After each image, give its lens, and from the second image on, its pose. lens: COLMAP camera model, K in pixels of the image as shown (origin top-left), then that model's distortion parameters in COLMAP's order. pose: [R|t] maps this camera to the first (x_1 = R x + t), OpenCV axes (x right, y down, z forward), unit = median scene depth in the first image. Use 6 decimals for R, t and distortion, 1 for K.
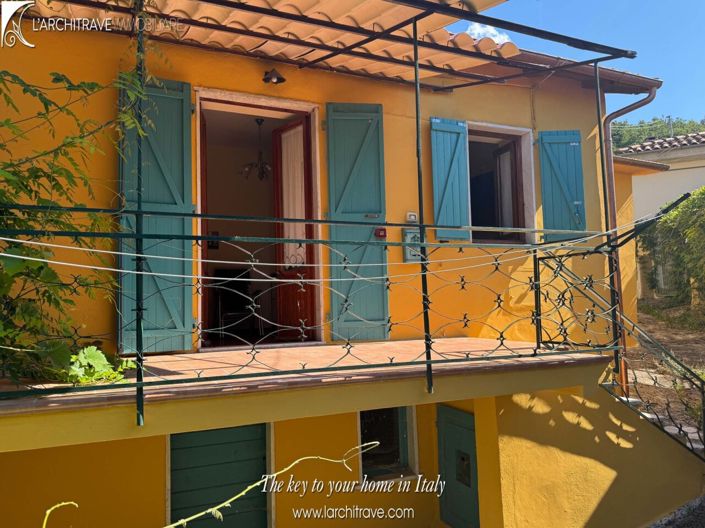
lens RADIAL K [[533.7, 0, 352.5], [0, 533.7, 264.0], [0, 0, 1]] dist [0.001640, -0.192561]
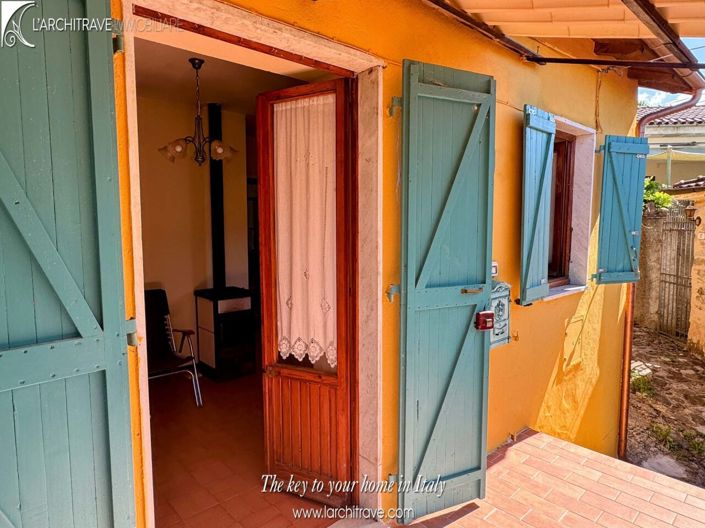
lens RADIAL K [[454.4, 0, 352.5], [0, 454.4, 264.0], [0, 0, 1]] dist [-0.080050, 0.000601]
pose [[0.948336, -0.002009, 0.317261, -0.211255], [-0.051828, 0.985566, 0.161163, -0.173532], [-0.313005, -0.169280, 0.934544, 0.575377]]
